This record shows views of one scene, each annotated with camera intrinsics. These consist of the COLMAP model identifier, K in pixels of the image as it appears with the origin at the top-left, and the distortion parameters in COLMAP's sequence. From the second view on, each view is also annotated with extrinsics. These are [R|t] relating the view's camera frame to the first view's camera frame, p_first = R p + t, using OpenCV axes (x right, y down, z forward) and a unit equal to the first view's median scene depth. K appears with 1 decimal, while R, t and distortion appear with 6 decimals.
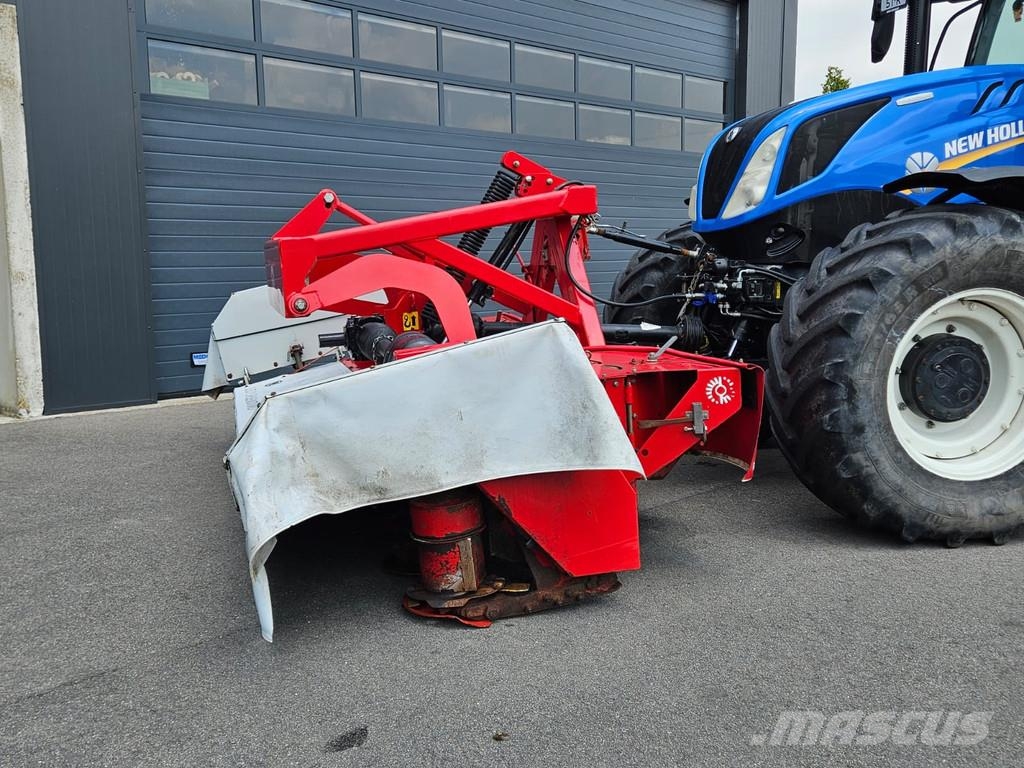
lens RADIAL K [[888.9, 0, 492.0], [0, 888.9, 386.1], [0, 0, 1]] dist [0.086010, -0.080964]
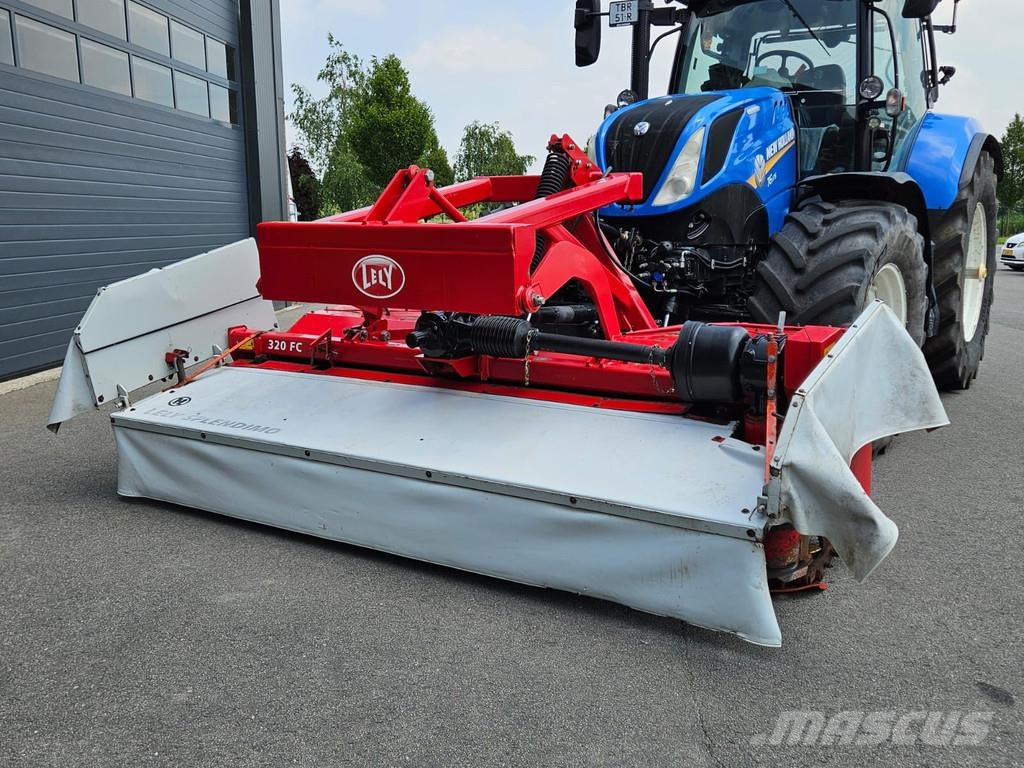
lens RADIAL K [[902.8, 0, 512.0], [0, 902.8, 384.0], [0, 0, 1]] dist [0.079055, -0.003382]
pose [[0.787518, -0.101405, 0.607892, -0.602820], [0.086057, 0.994801, 0.054461, -0.043830], [-0.610254, 0.009424, 0.792150, 0.224054]]
